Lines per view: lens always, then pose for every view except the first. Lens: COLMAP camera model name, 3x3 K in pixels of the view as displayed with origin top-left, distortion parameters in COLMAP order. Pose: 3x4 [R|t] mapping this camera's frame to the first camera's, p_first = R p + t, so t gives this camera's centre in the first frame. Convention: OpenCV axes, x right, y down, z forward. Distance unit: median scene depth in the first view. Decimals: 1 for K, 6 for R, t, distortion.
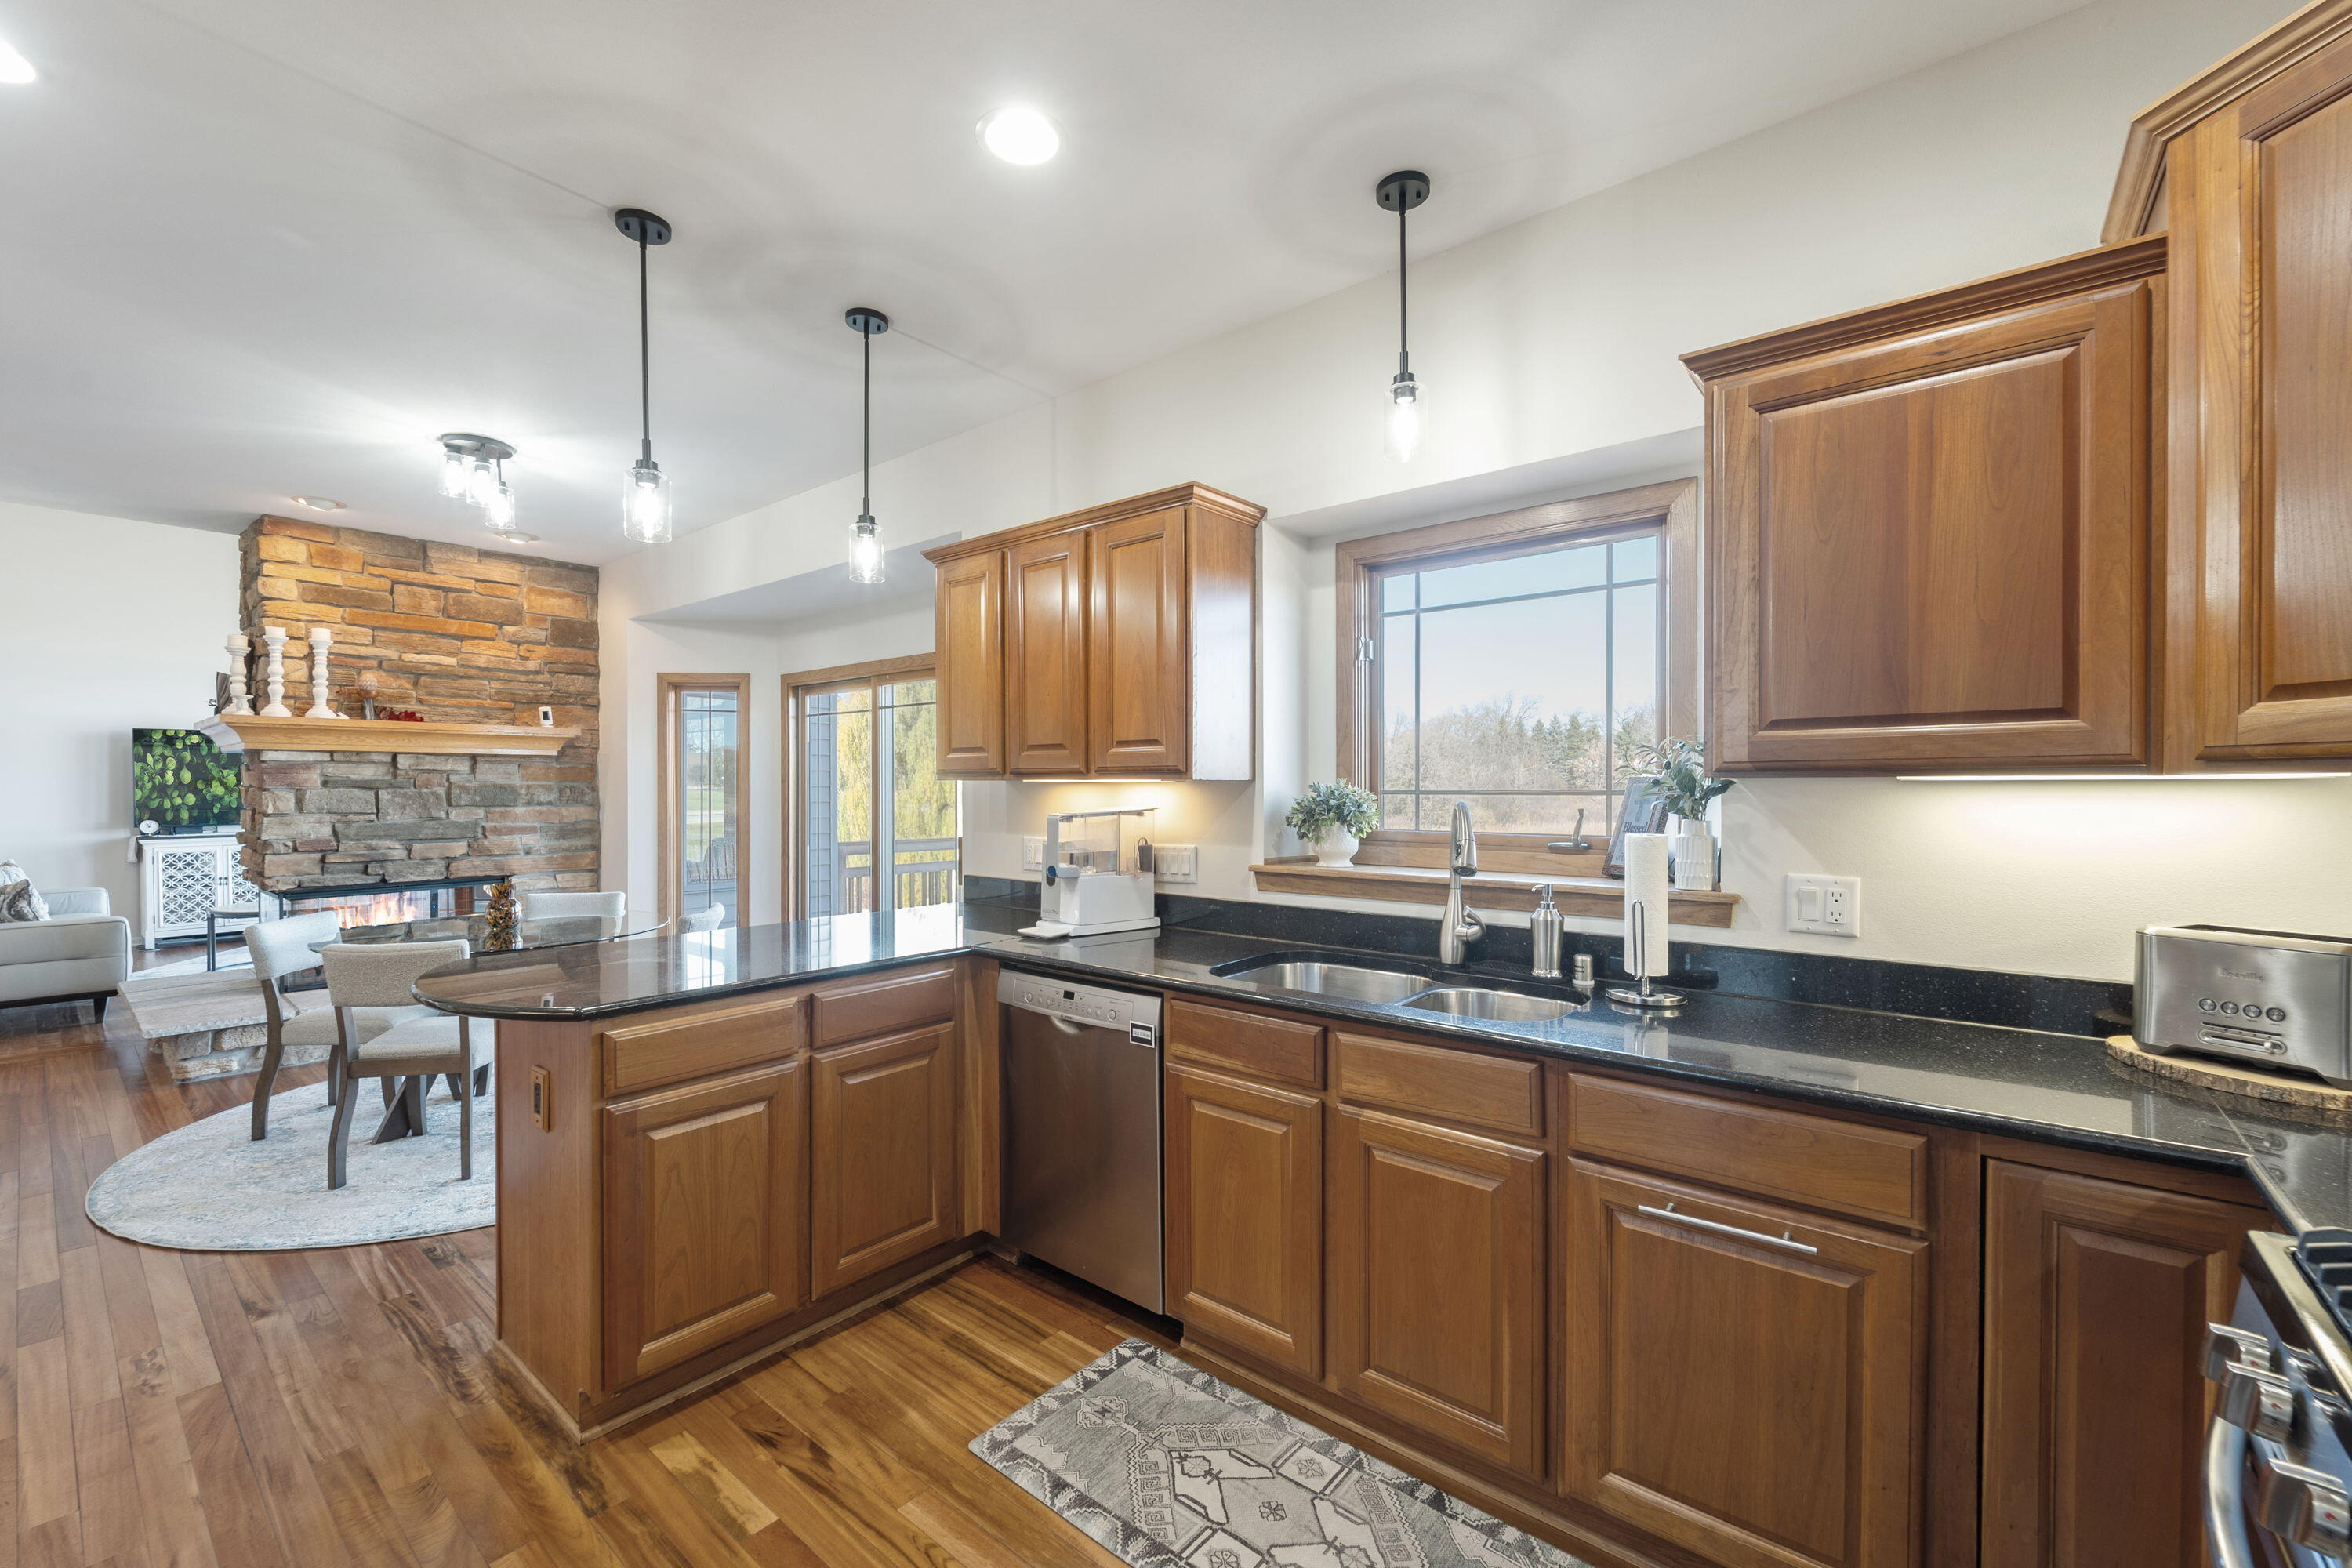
lens RADIAL K [[968.1, 0, 1160.6], [0, 968.1, 784.5], [0, 0, 1]] dist [0.009328, -0.000358]
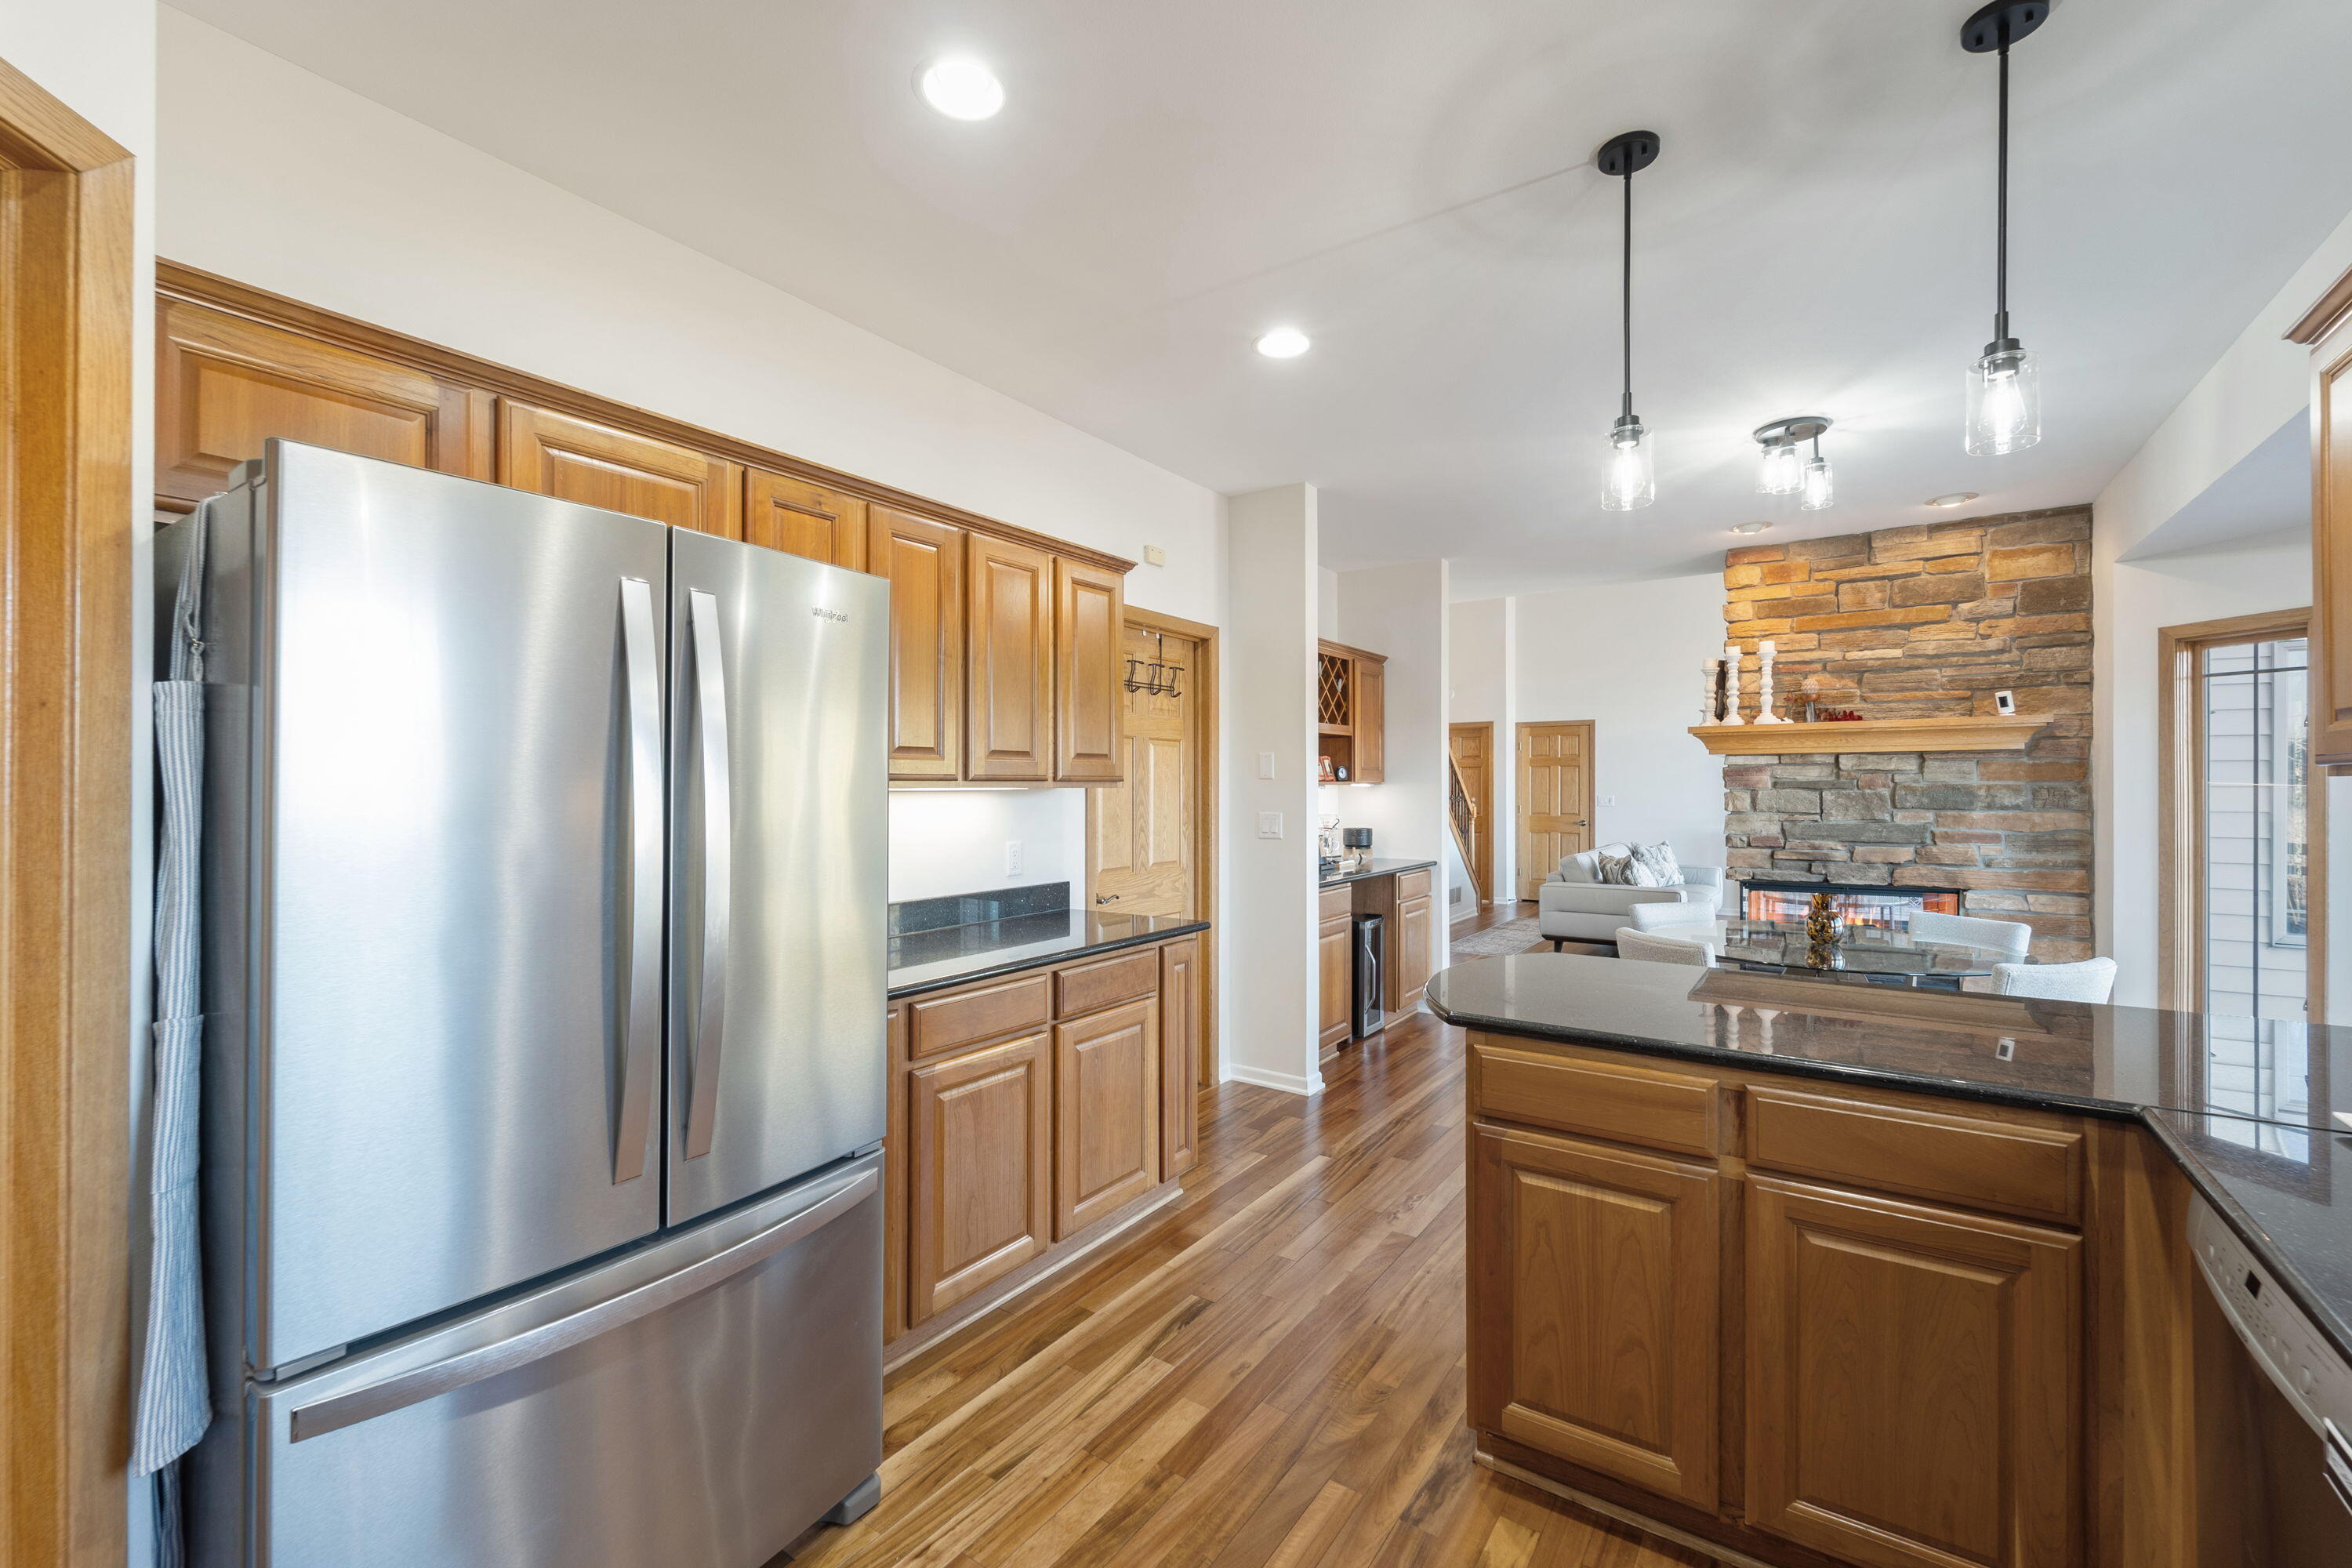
lens RADIAL K [[968.1, 0, 1187.4], [0, 968.1, 781.0], [0, 0, 1]] dist [0.009328, -0.000358]
pose [[0.101432, -0.006163, -0.994823, 0.135748], [0.004389, 0.999974, -0.005747, -0.001545], [0.994833, -0.003784, 0.101456, 0.234301]]
